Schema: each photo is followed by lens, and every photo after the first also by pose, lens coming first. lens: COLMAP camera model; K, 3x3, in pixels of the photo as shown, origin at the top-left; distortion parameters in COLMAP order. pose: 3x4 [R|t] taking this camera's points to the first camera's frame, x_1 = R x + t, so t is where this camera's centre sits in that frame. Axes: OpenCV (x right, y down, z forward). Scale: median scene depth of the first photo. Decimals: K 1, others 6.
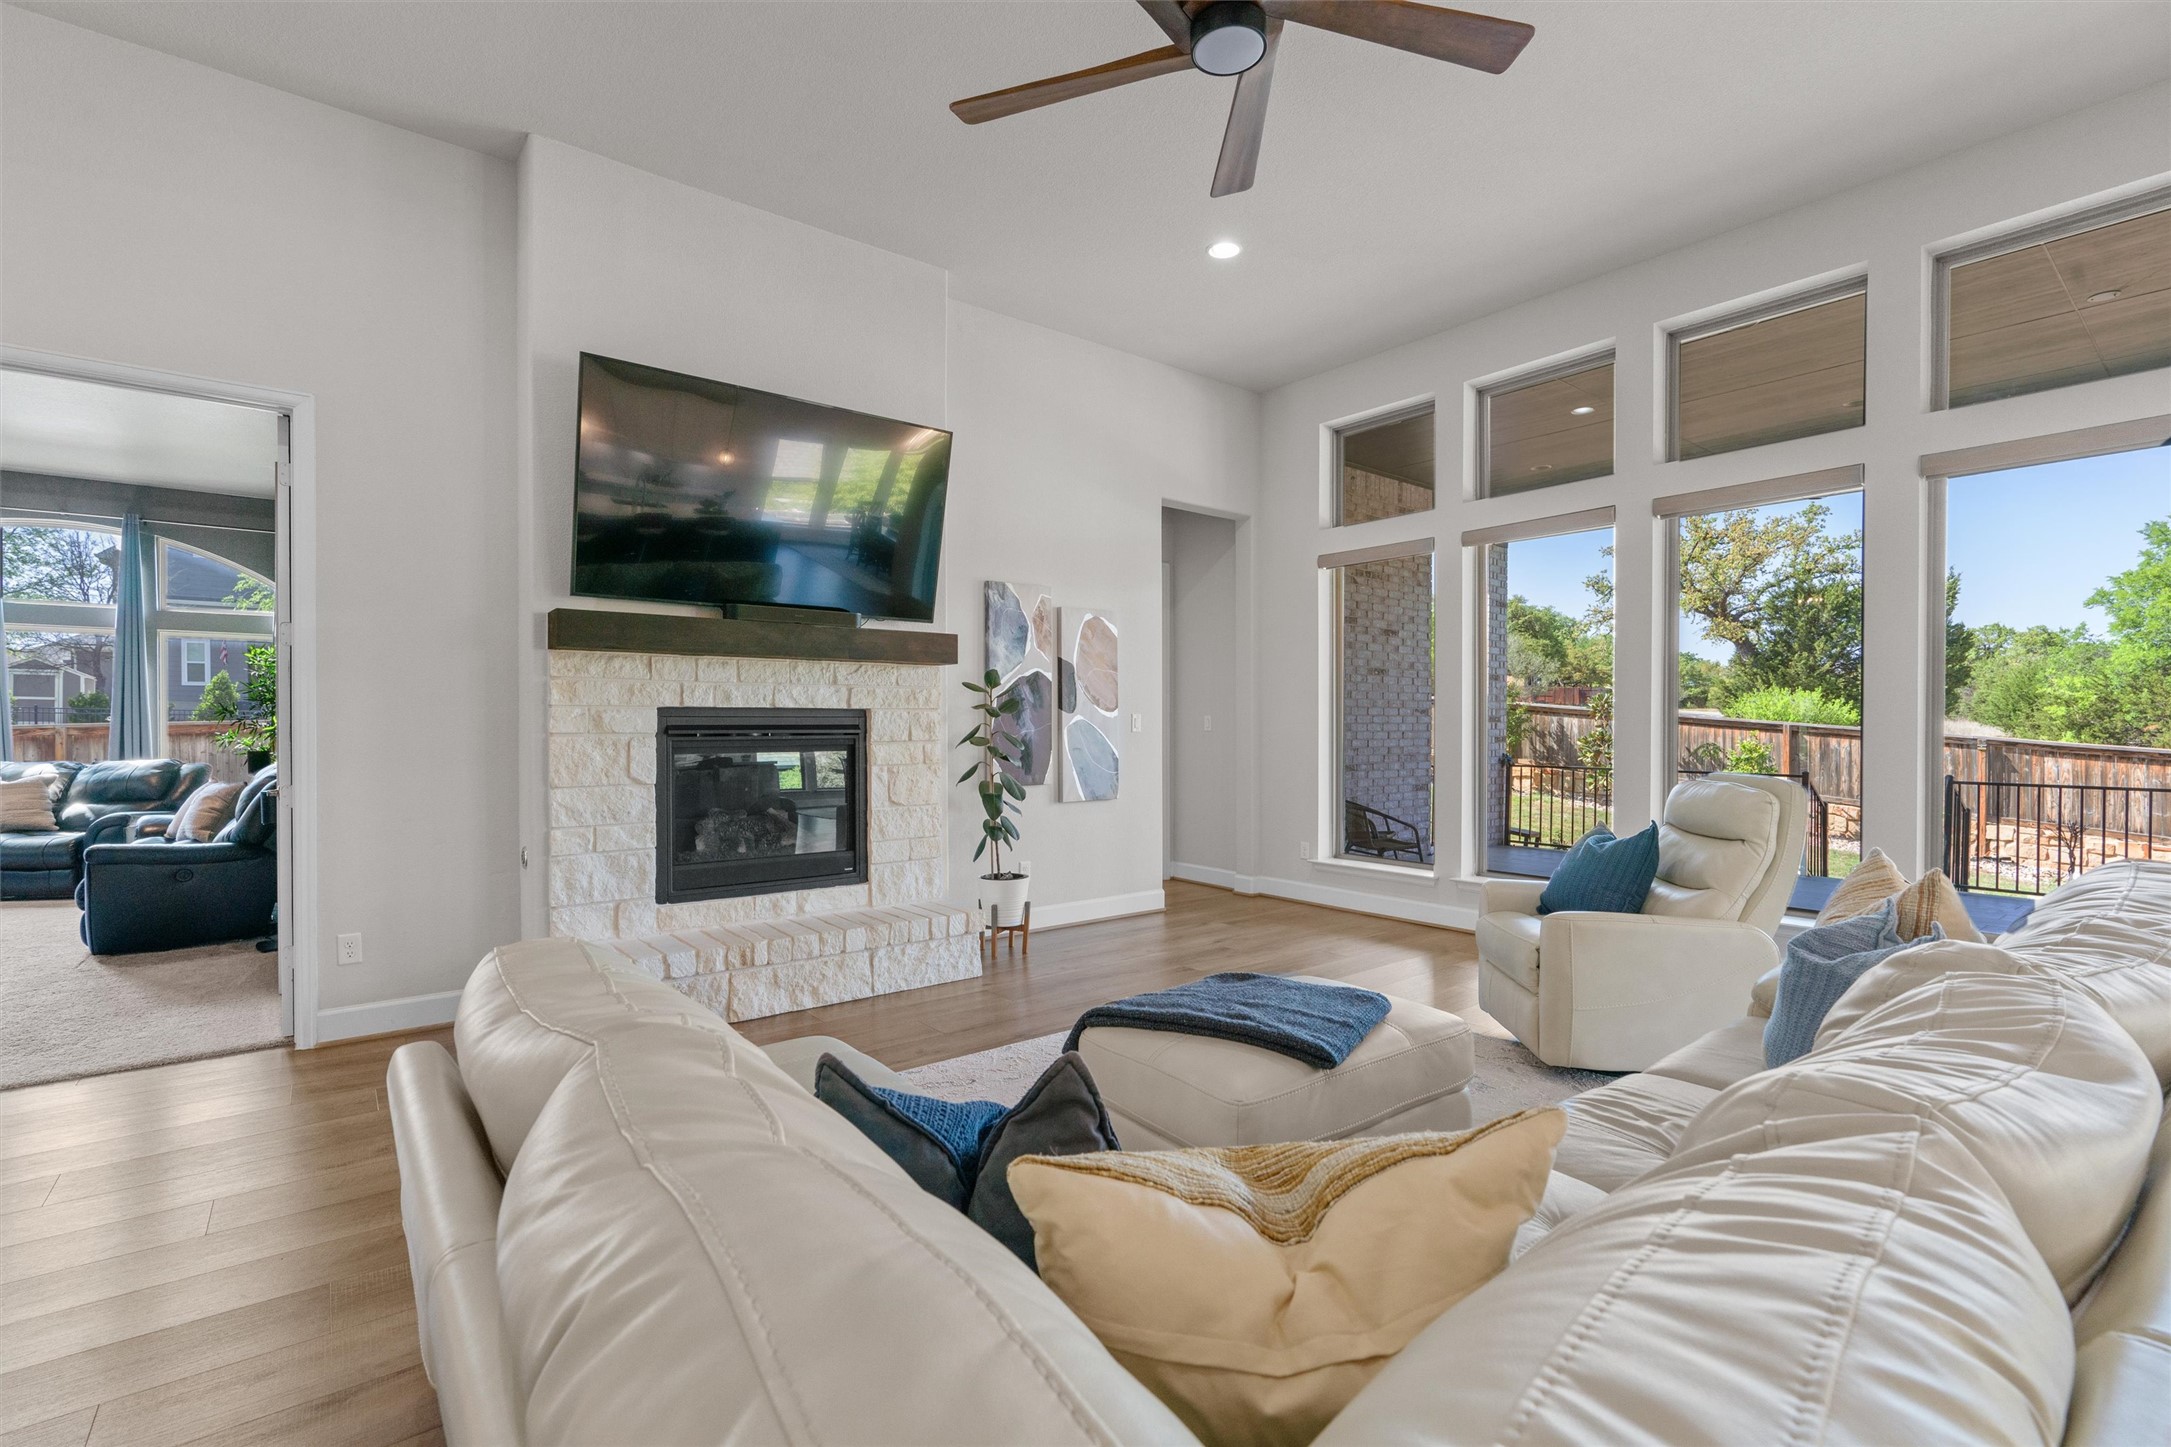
lens RADIAL K [[962.1, 0, 1097.1], [0, 962.1, 733.0], [0, 0, 1]] dist [-0.010457, 0.002582]
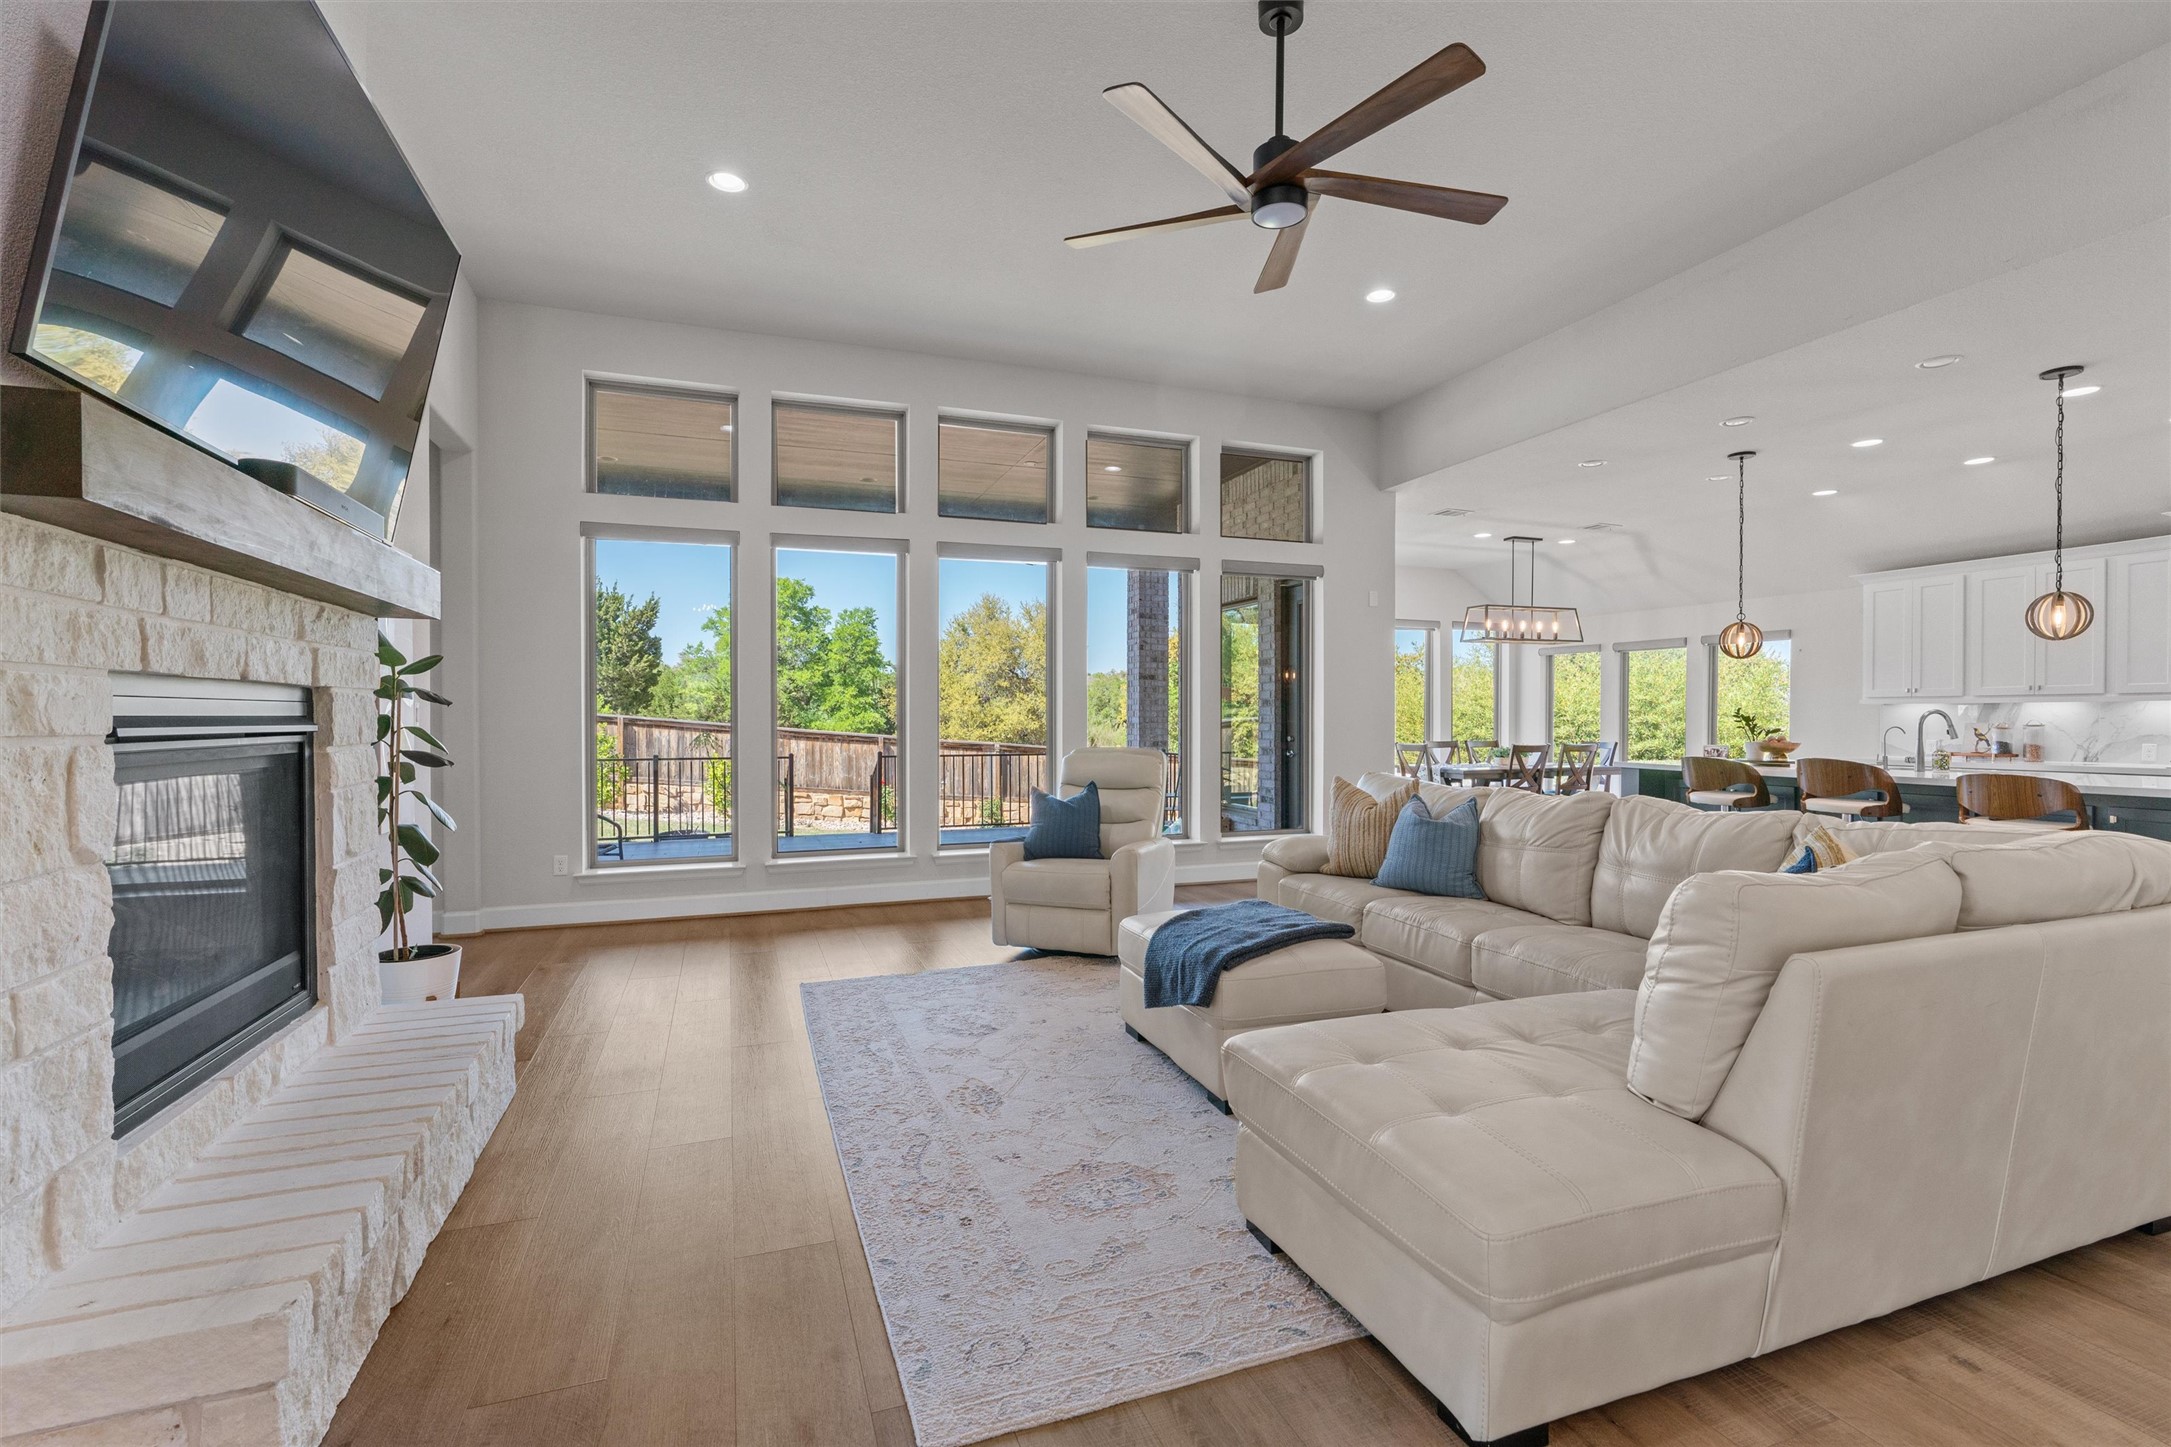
lens RADIAL K [[962.1, 0, 1092.9], [0, 962.1, 723.7], [0, 0, 1]] dist [-0.010457, 0.002582]
pose [[0.298641, -0.009984, 0.954313, -0.432624], [0.014141, 0.999882, 0.006035, -0.000766], [-0.954261, 0.011693, 0.298747, 0.285650]]
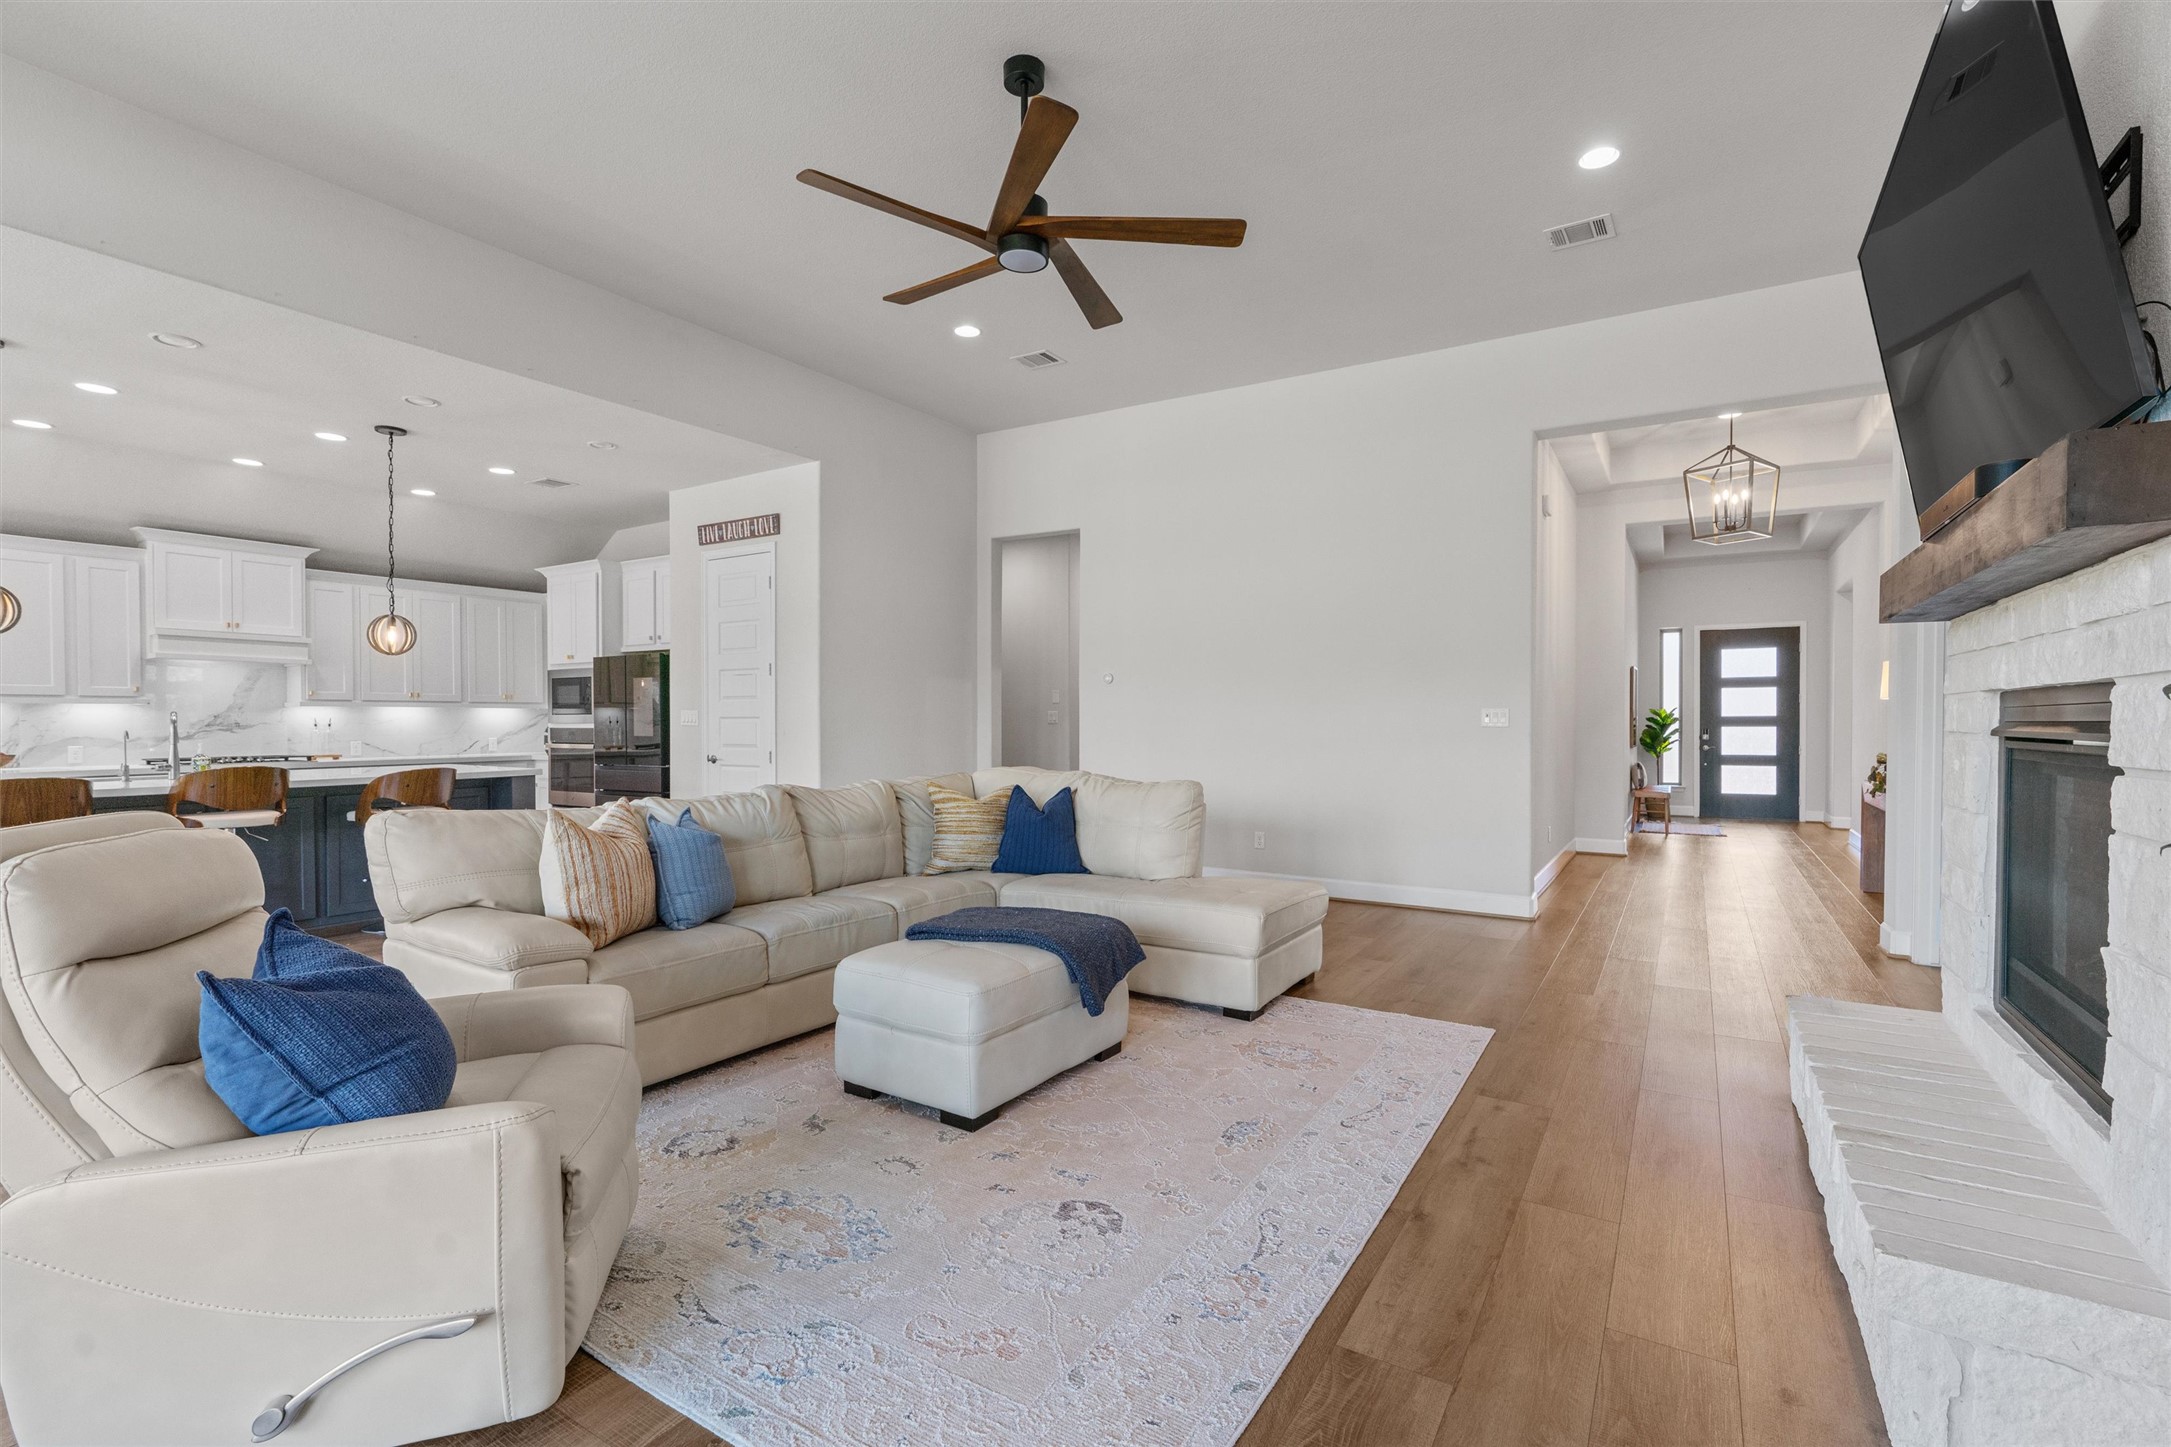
lens RADIAL K [[962.1, 0, 1085.5], [0, 962.1, 729.5], [0, 0, 1]] dist [-0.010457, 0.002582]
pose [[-0.940086, -0.002740, -0.340926, 0.176440], [-0.009525, 0.999788, 0.018230, -0.003853], [0.340804, 0.020386, -0.939913, 0.824479]]
